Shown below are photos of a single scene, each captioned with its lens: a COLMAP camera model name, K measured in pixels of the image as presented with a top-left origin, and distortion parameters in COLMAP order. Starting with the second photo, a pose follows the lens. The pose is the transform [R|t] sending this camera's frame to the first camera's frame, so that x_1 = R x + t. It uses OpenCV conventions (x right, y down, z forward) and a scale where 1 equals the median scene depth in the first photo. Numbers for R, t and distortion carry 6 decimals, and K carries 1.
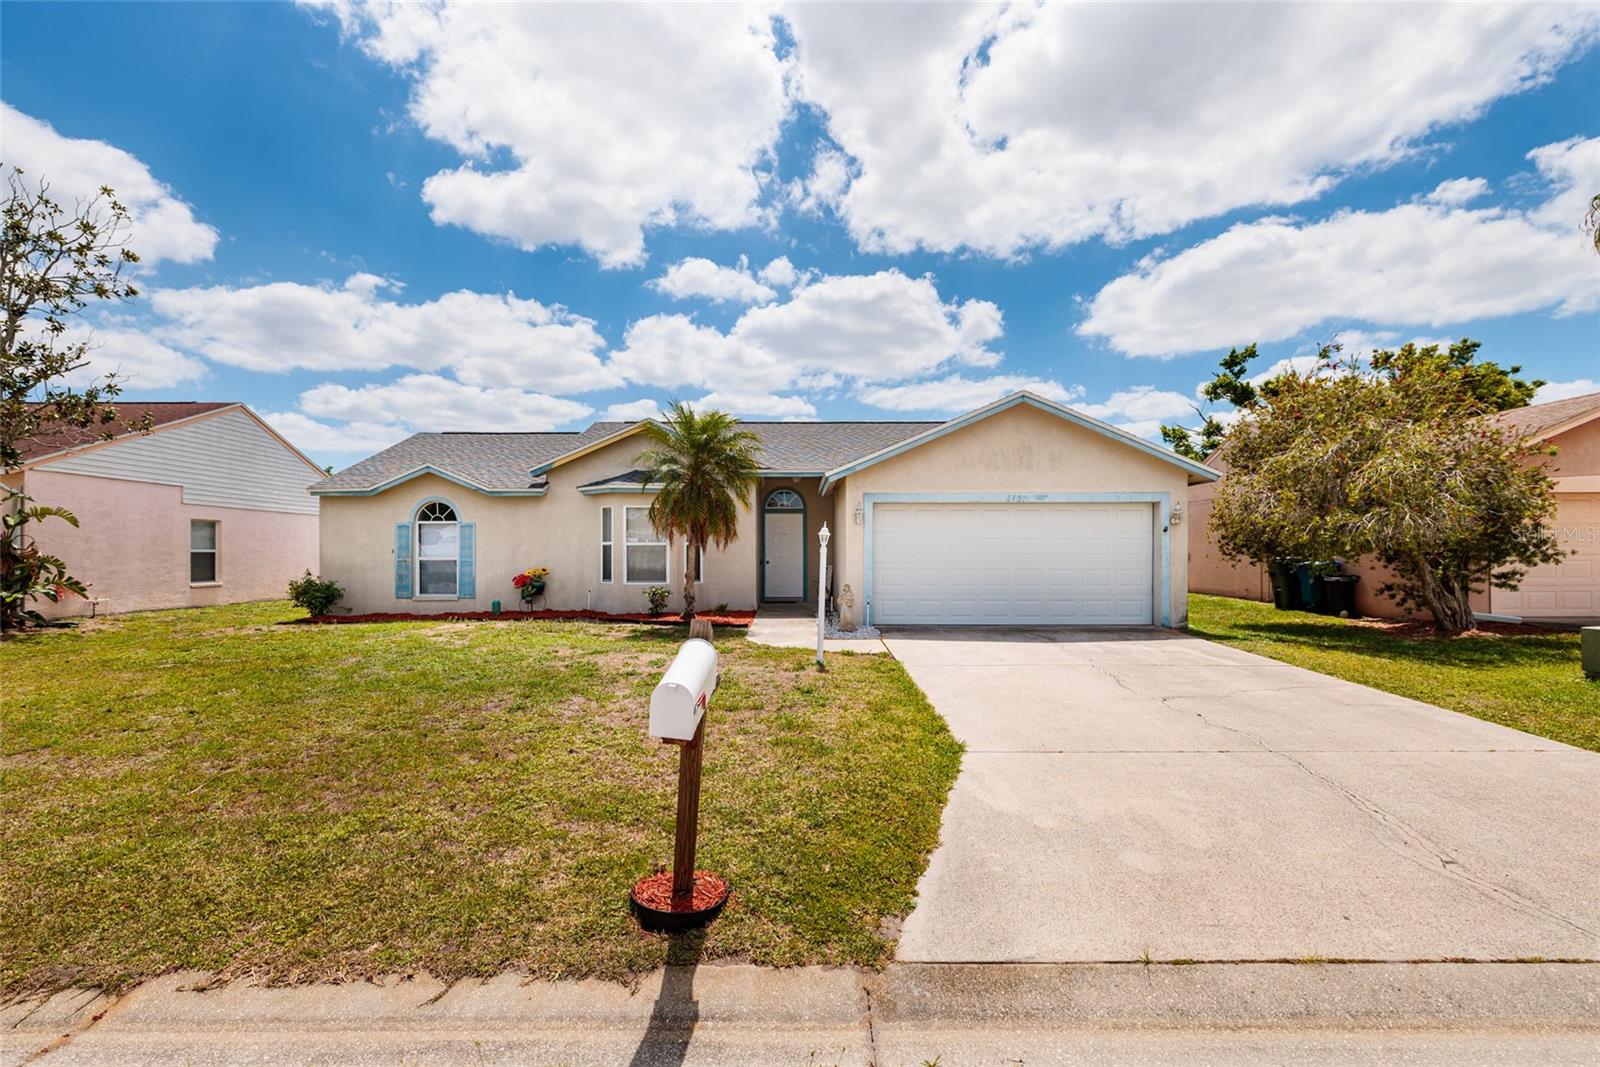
lens RADIAL K [[667.2, 0, 795.4], [0, 667.2, 531.0], [0, 0, 1]] dist [0.000029, -0.000006]
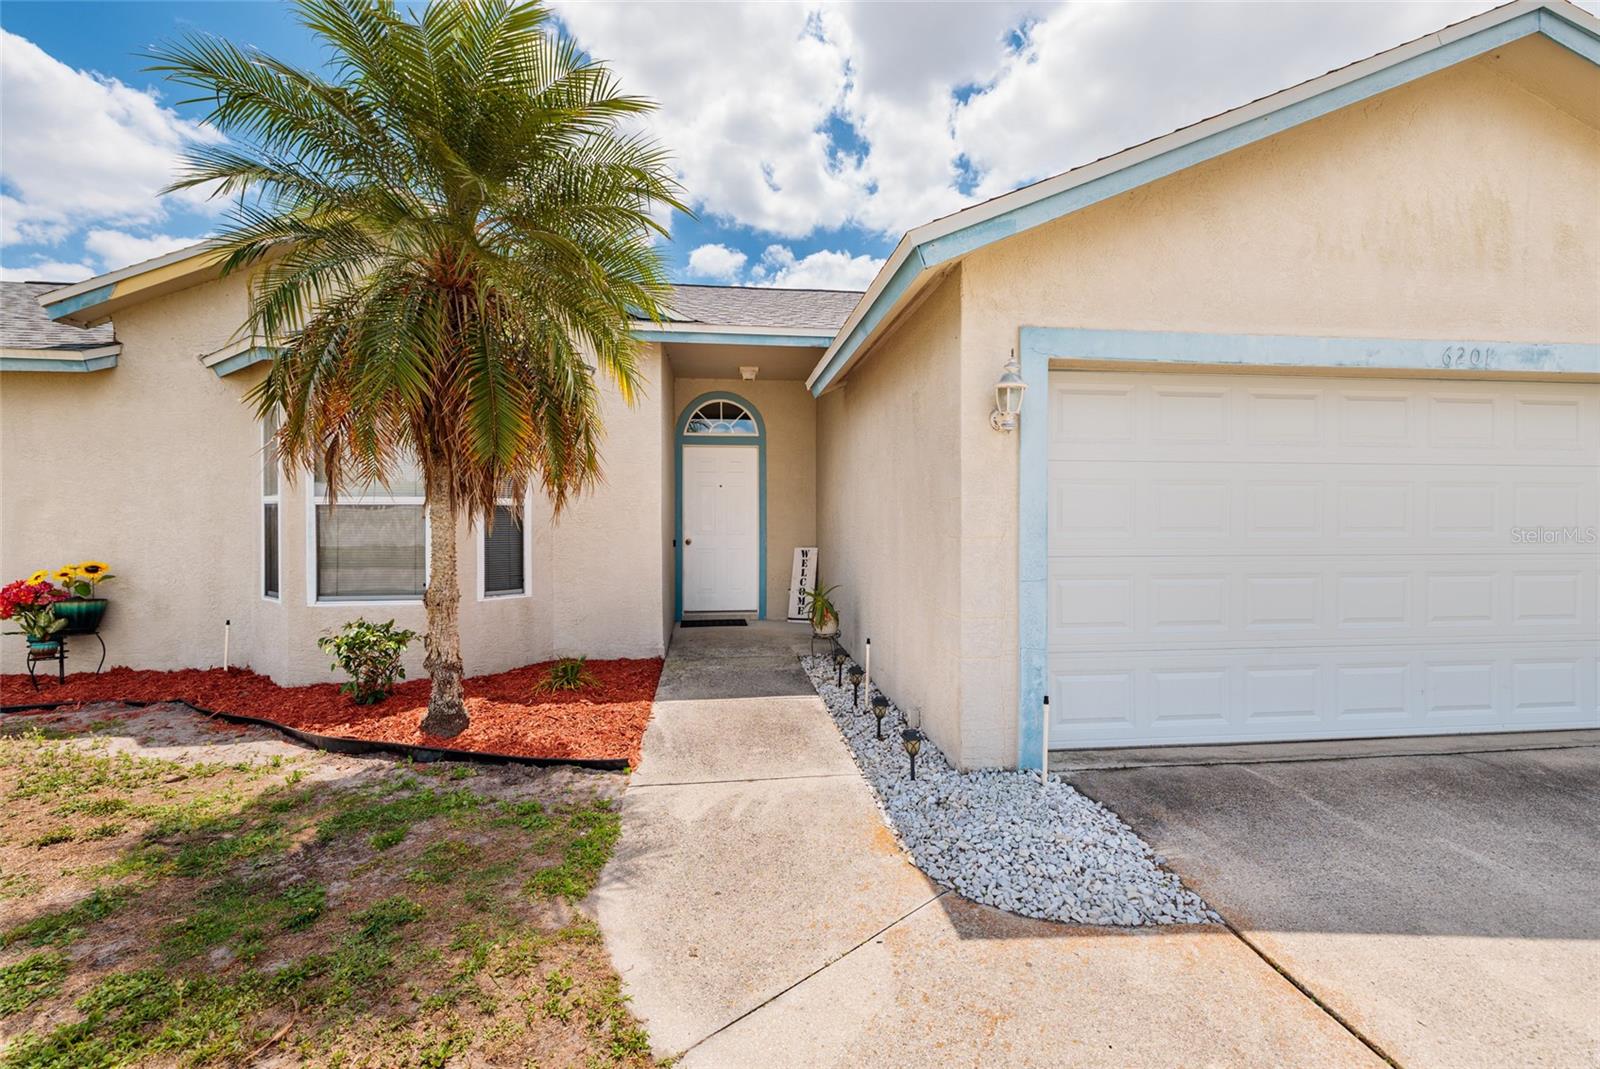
lens RADIAL K [[667.2, 0, 795.4], [0, 667.2, 532.0], [0, 0, 1]] dist [0.000029, -0.000006]
pose [[0.992207, -0.001647, 0.124592, -0.028546], [-0.004368, 0.998838, 0.047986, 0.017426], [-0.124526, -0.048156, 0.991047, 0.579442]]
